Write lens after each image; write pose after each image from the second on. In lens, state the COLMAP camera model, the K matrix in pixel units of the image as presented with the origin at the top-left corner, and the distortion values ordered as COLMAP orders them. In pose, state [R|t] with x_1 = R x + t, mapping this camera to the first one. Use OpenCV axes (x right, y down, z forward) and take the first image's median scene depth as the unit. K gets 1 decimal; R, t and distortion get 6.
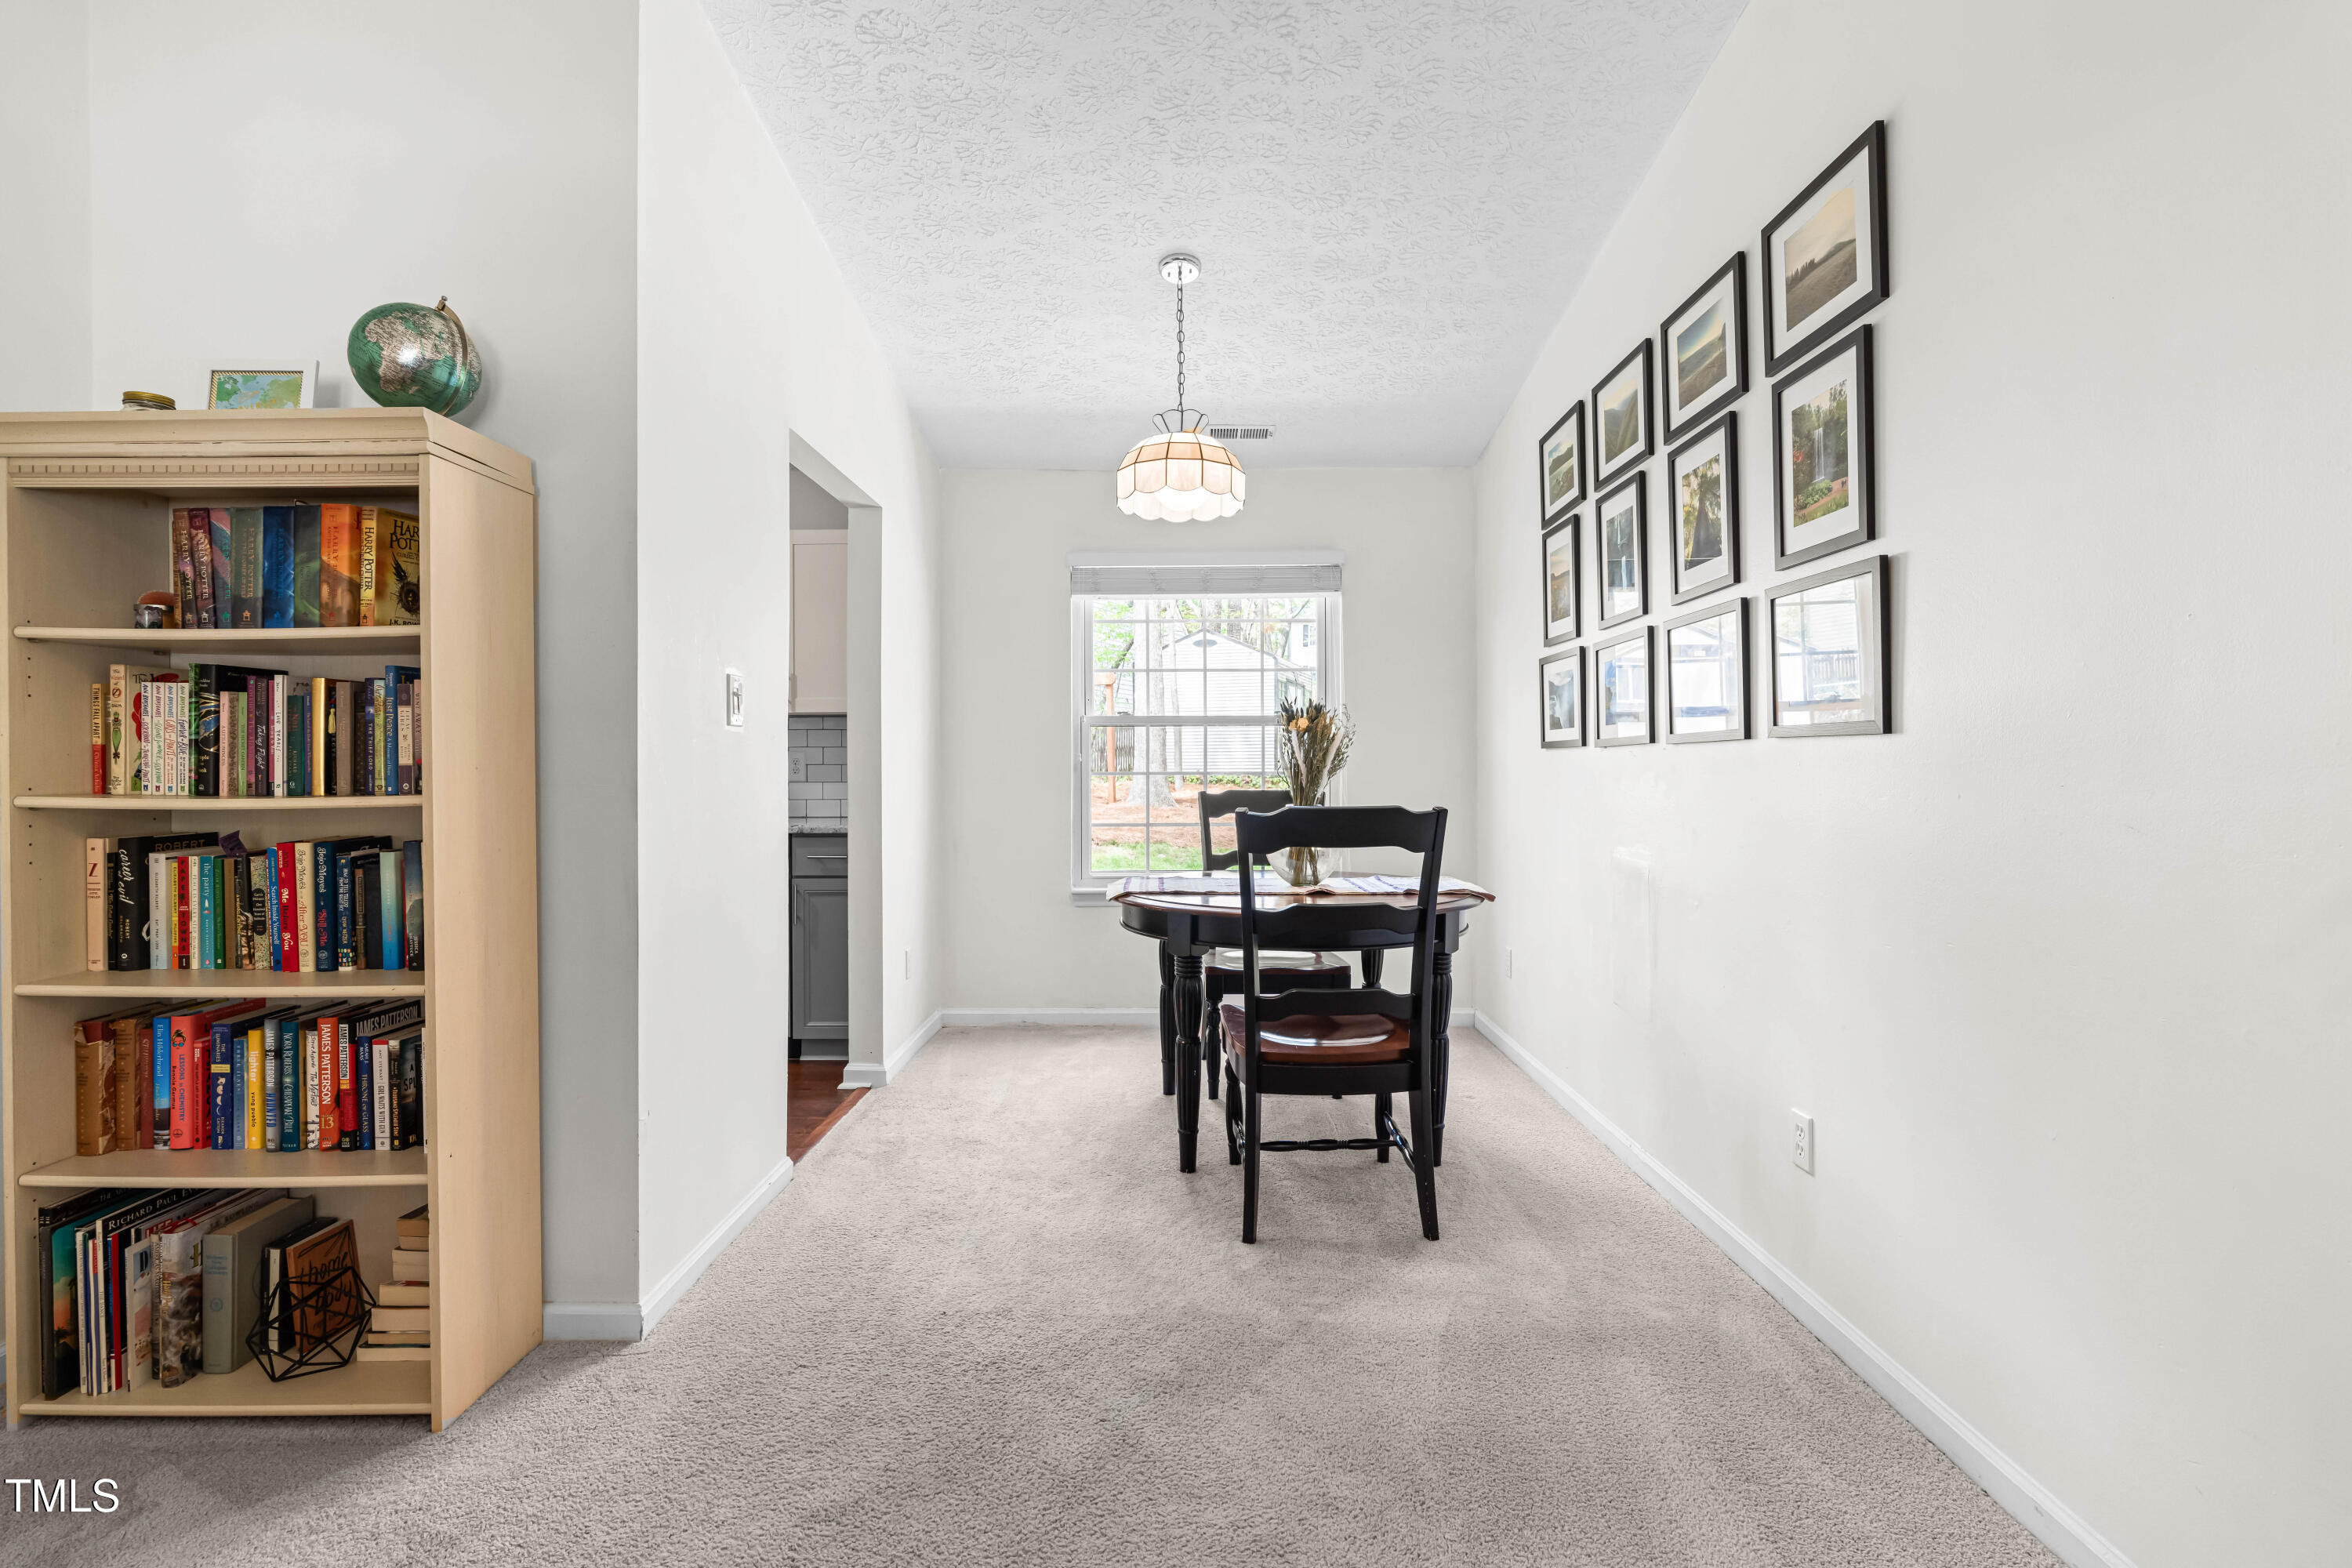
lens RADIAL K [[1069.9, 0, 1170.9], [0, 1069.9, 768.1], [0, 0, 1]] dist [-0.004871, 0.000958]
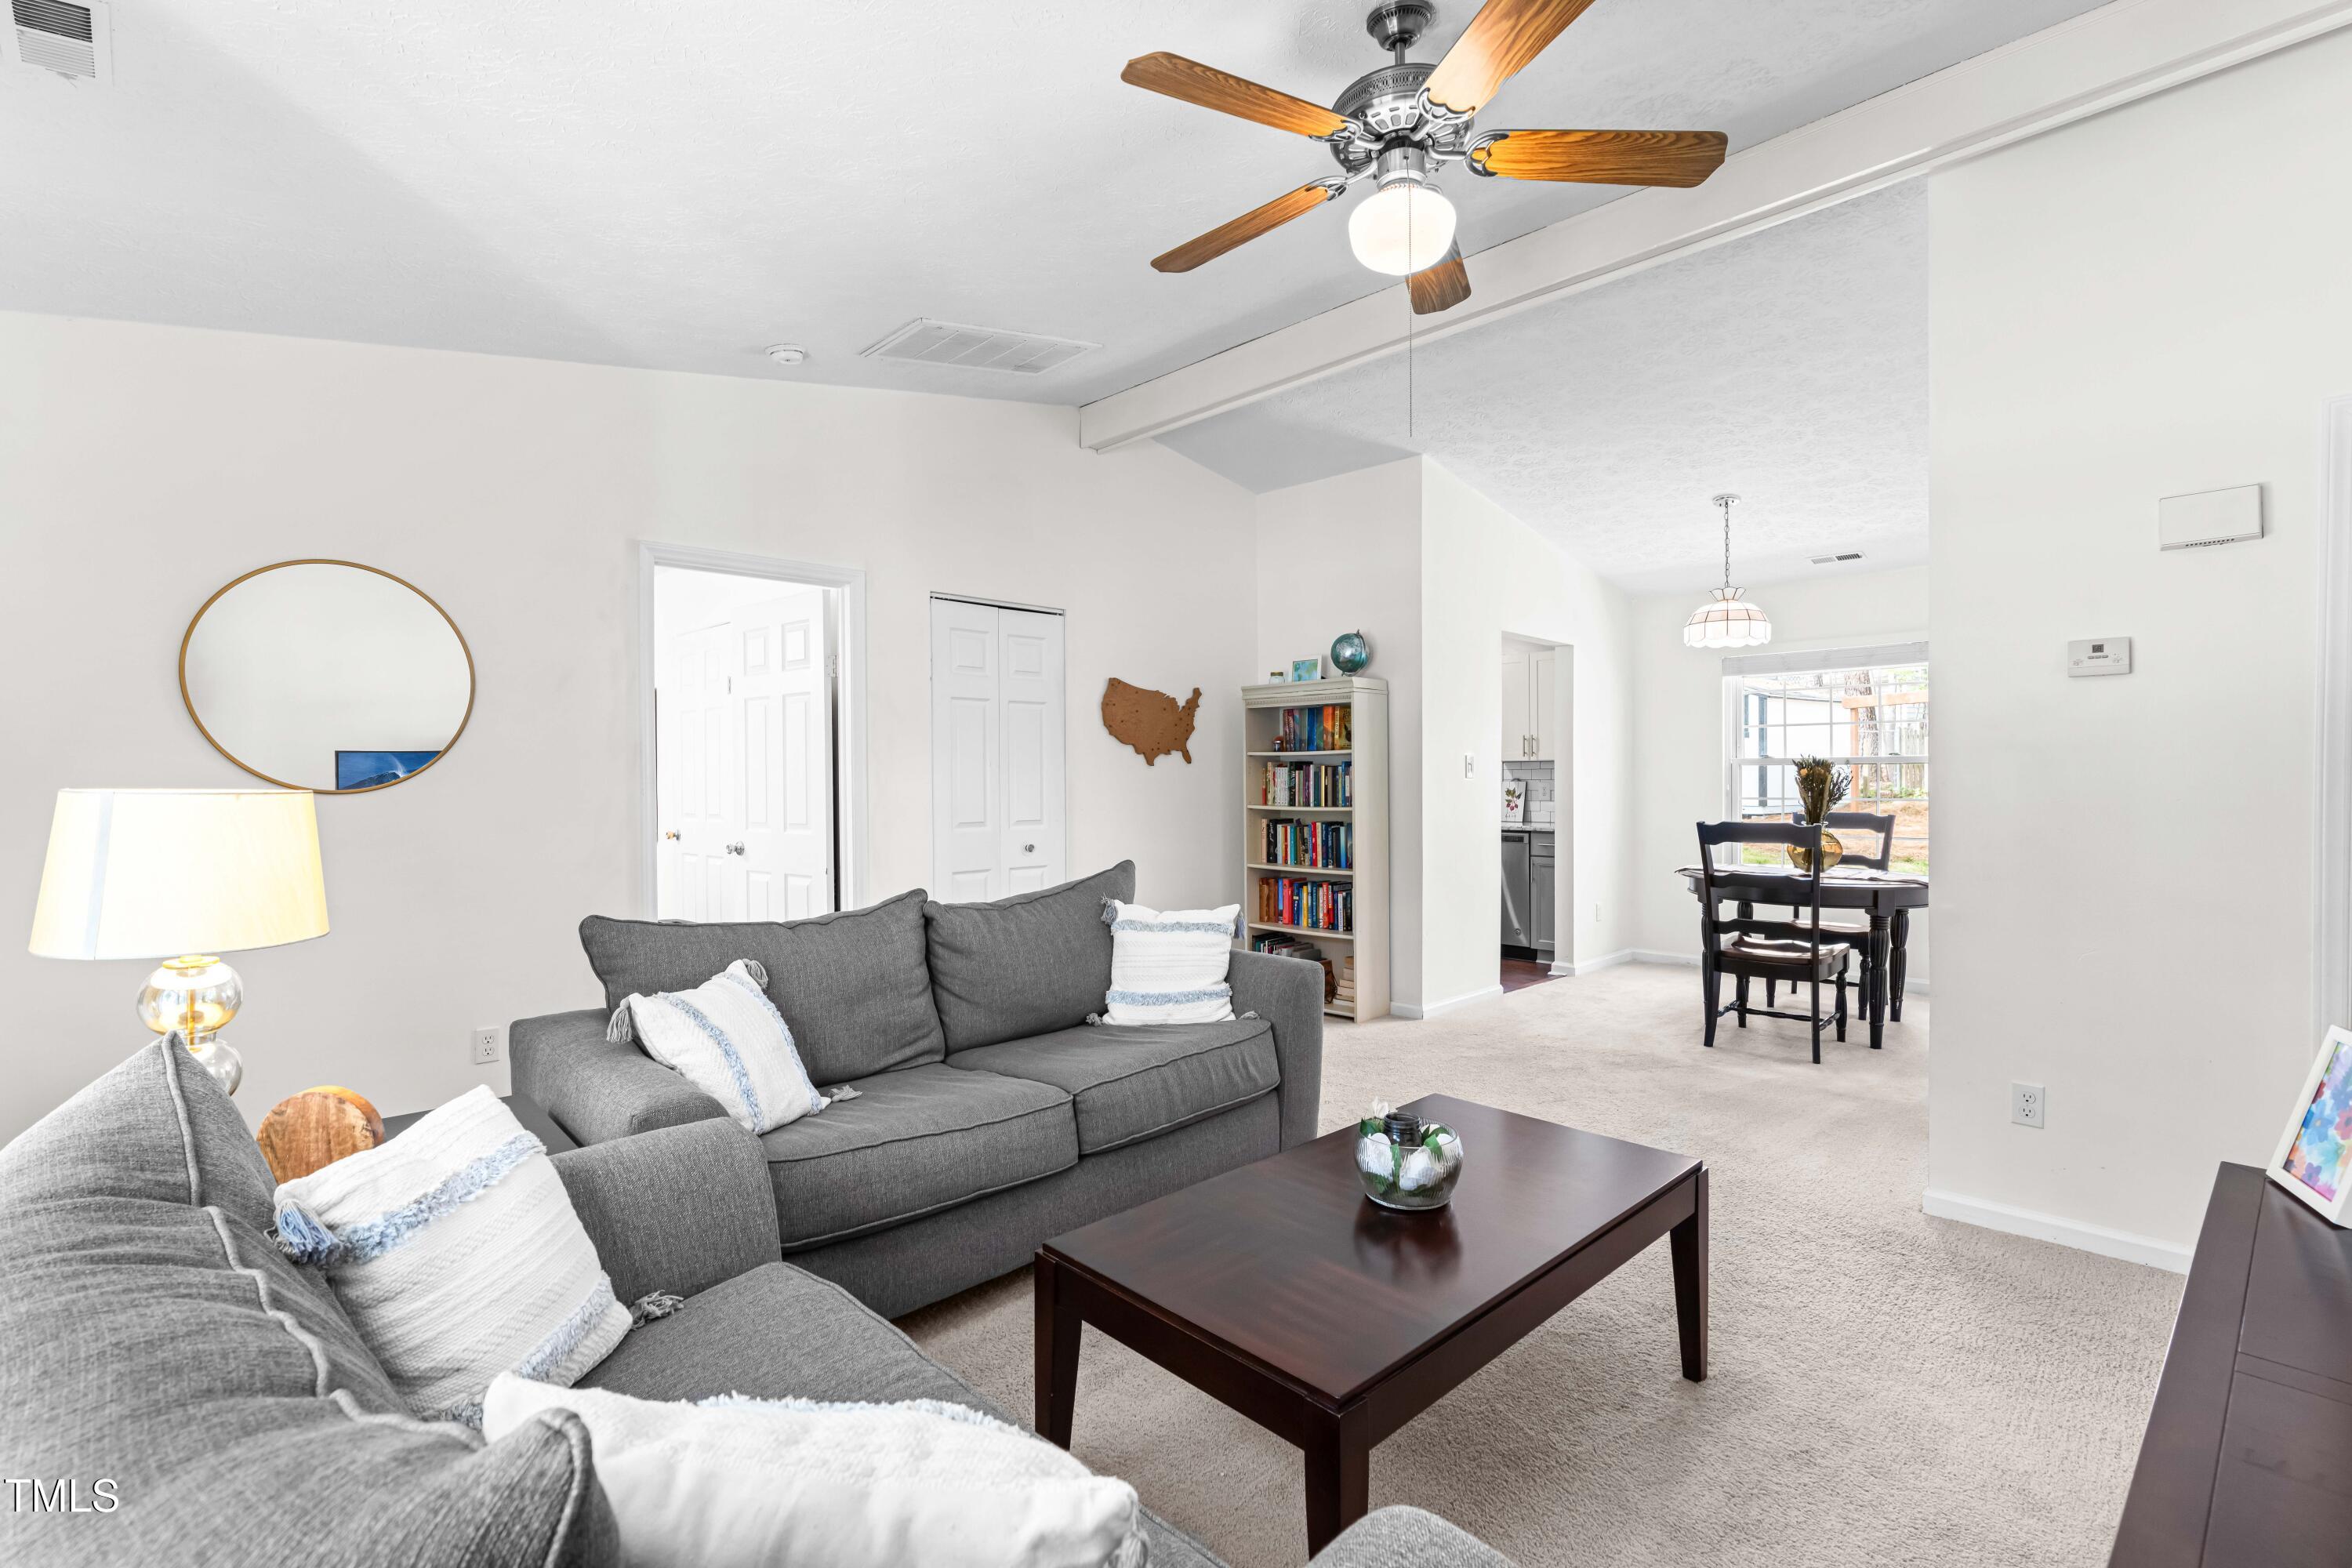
lens RADIAL K [[1069.9, 0, 1170.9], [0, 1069.9, 768.1], [0, 0, 1]] dist [-0.004871, 0.000958]
pose [[0.705245, -0.005726, -0.708940, 0.976029], [-0.001251, 0.999956, -0.009321, -0.050961], [0.708962, 0.007460, 0.705207, -1.349132]]
